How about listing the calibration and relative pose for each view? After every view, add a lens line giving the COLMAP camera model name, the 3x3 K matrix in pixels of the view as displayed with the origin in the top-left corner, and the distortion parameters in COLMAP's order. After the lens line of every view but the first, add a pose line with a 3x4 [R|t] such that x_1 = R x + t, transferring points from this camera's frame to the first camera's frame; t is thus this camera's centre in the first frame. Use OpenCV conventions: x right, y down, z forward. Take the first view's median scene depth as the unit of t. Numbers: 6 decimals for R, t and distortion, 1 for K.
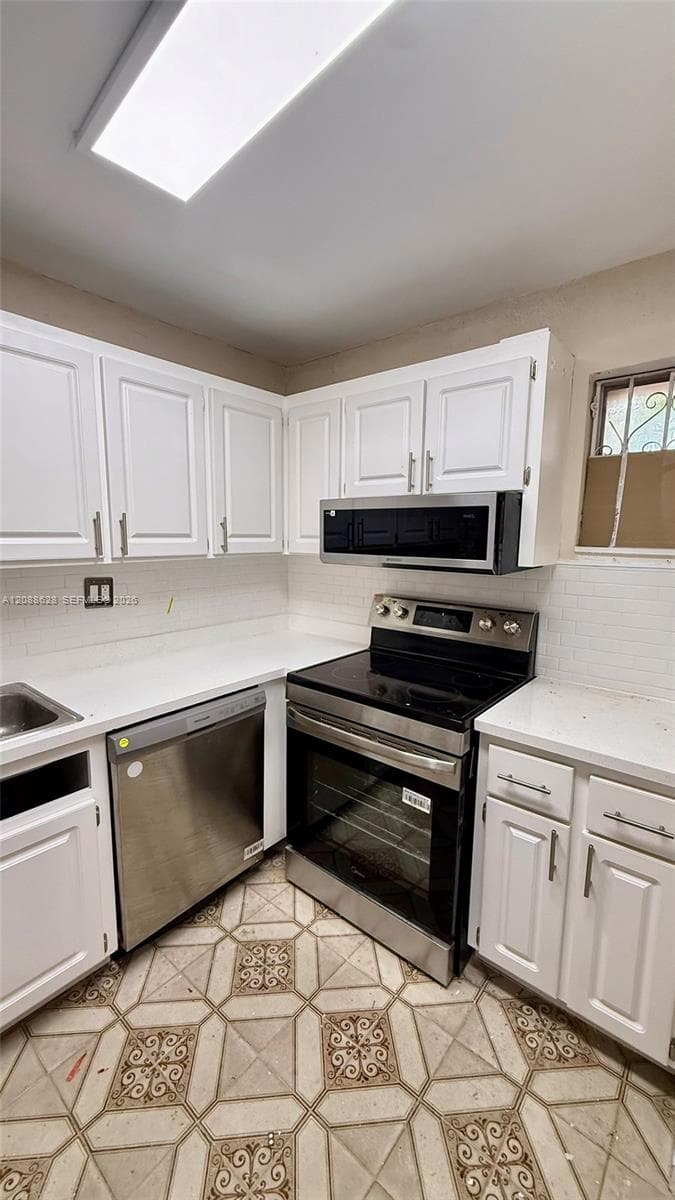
lens RADIAL K [[472.6, 0, 337.5], [0, 472.6, 600.0], [0, 0, 1]] dist [-0.000134, 0.000211]
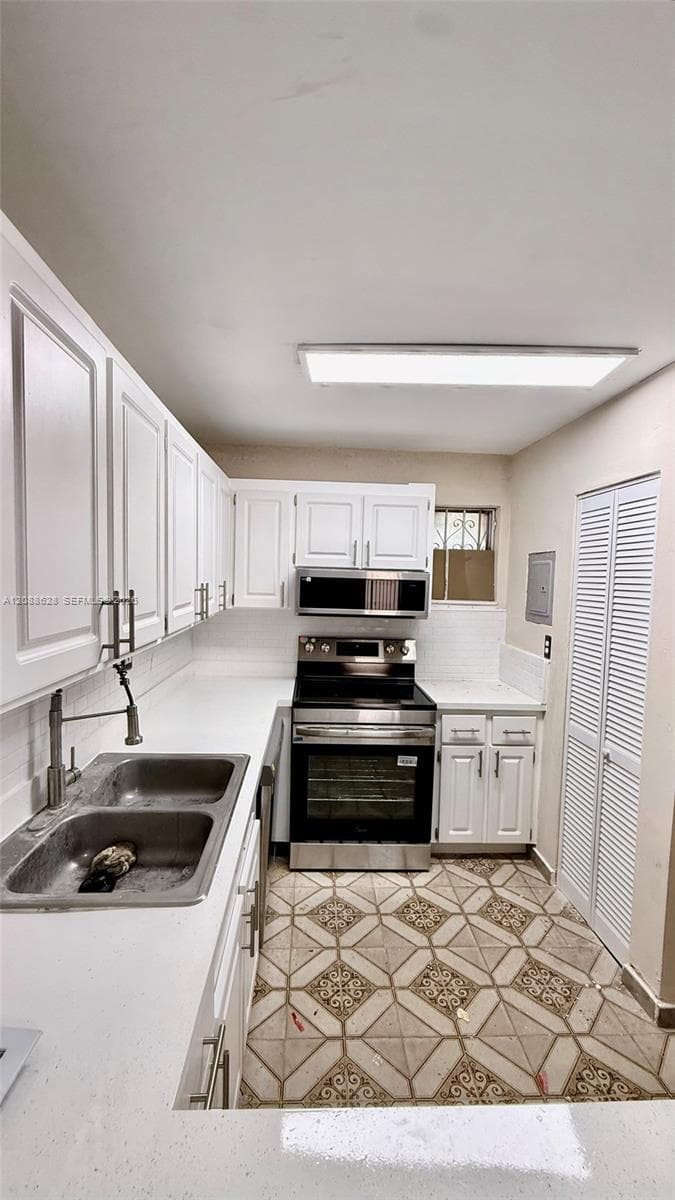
lens RADIAL K [[480.6, 0, 337.3], [0, 480.6, 601.8], [0, 0, 1]] dist [0.002026, 0.000319]
pose [[0.742890, -0.029990, 0.668741, -1.145996], [0.073729, 0.996584, -0.037212, -0.078883], [-0.665341, 0.076950, 0.742563, -0.108370]]
